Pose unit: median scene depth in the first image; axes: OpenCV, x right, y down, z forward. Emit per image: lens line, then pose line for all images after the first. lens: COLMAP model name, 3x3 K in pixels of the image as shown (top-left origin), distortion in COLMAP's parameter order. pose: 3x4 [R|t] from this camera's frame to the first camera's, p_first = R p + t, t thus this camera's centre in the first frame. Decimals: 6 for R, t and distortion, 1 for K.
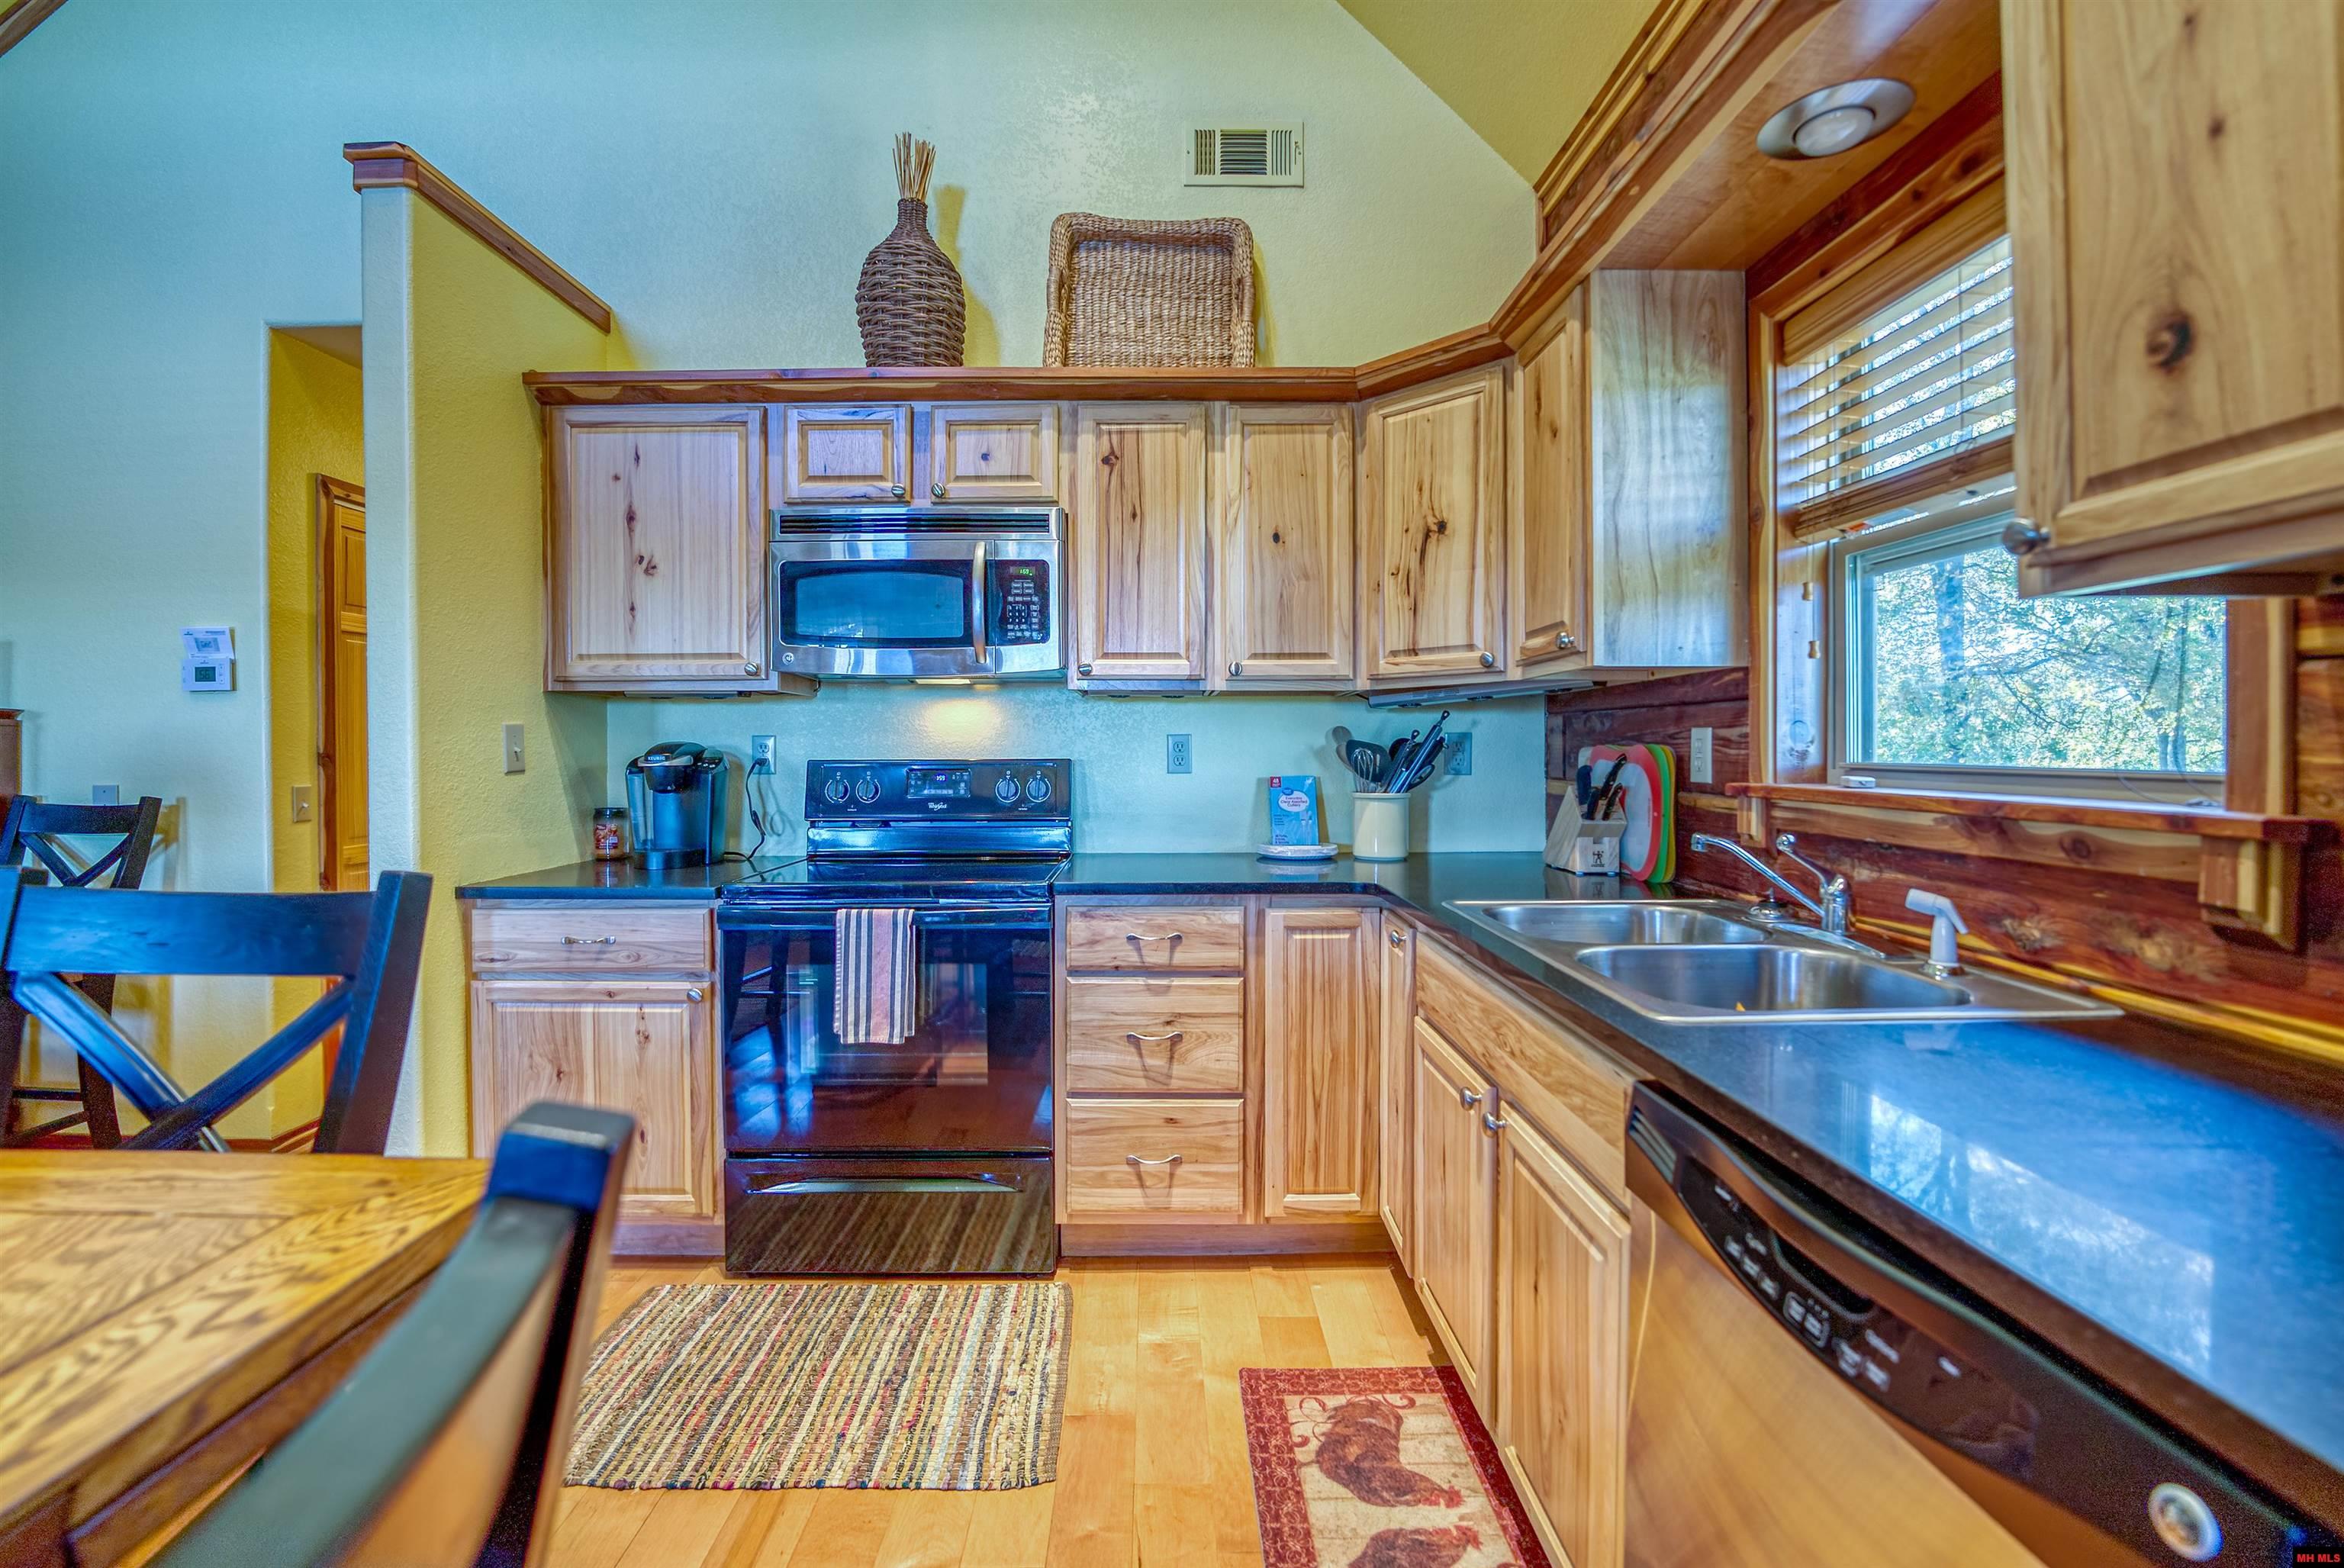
lens RADIAL K [[976.4, 0, 1143.4], [0, 976.4, 759.3], [0, 0, 1]] dist [-0.029999, 0.003364]
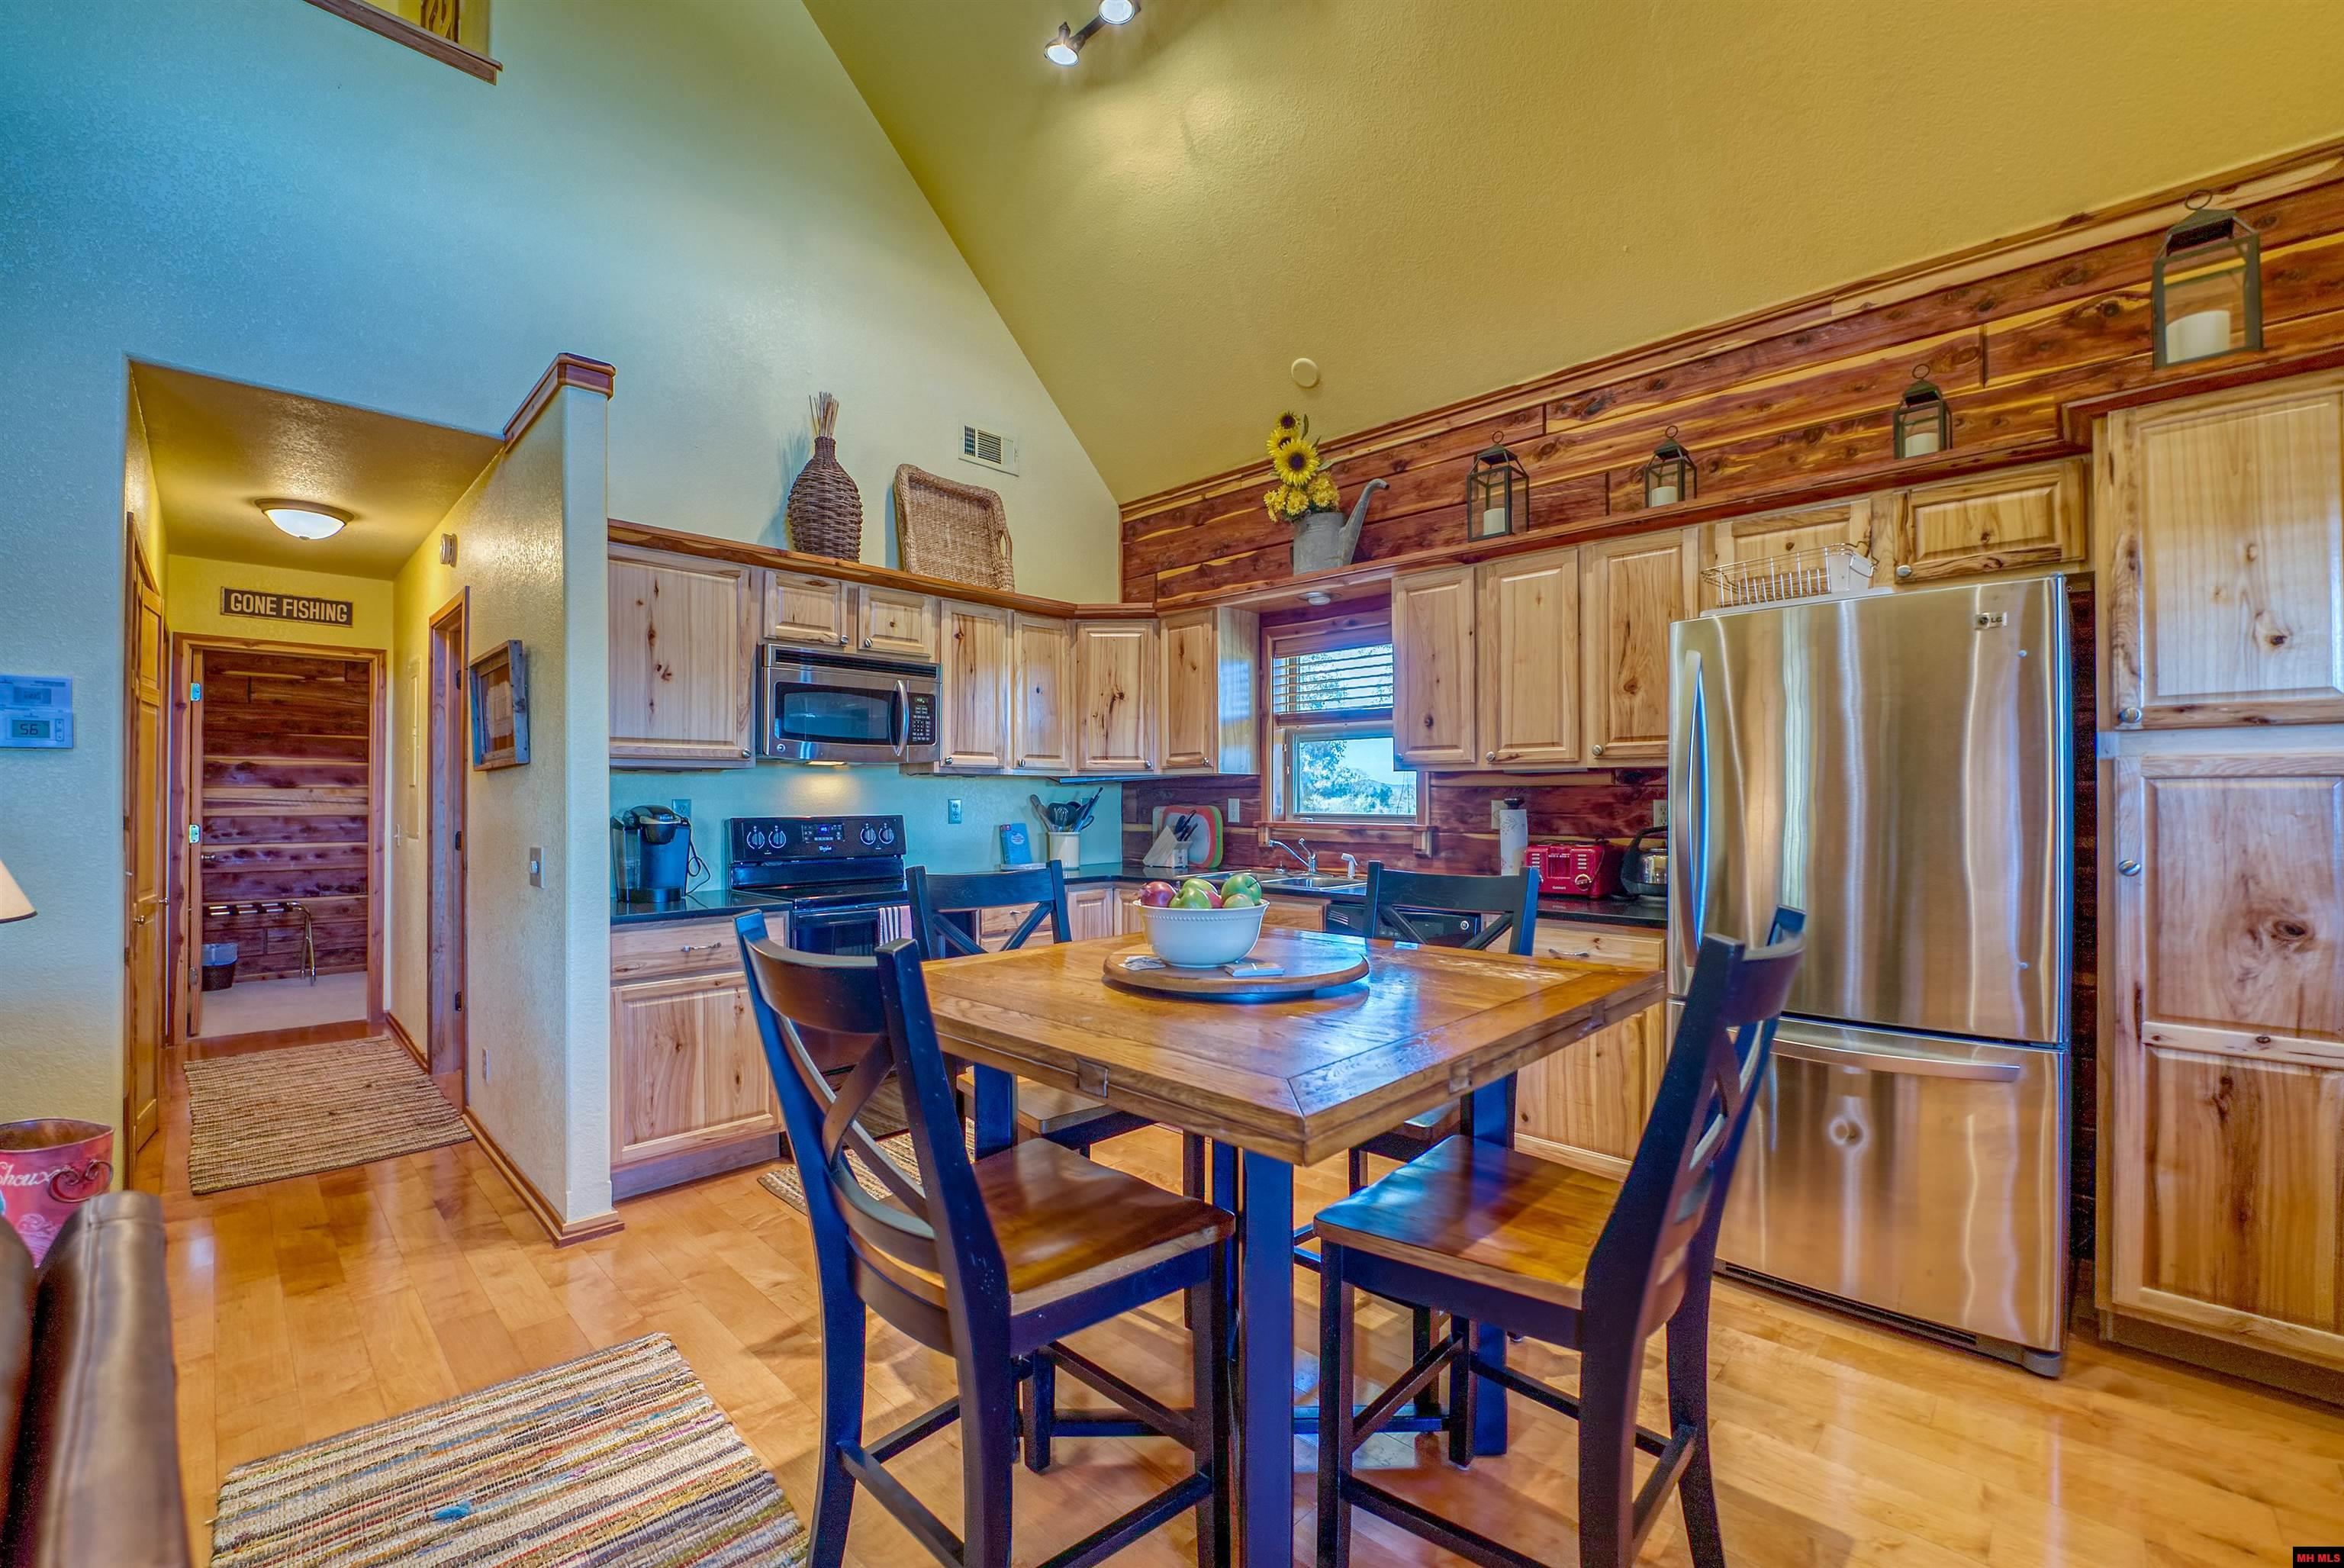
lens RADIAL K [[976.4, 0, 1170.9], [0, 976.4, 797.8], [0, 0, 1]] dist [-0.029999, 0.003364]
pose [[0.693367, 0.001730, 0.720583, -1.060452], [0.008960, 0.999899, -0.011022, -0.007861], [-0.720529, 0.014099, 0.693281, -0.450602]]
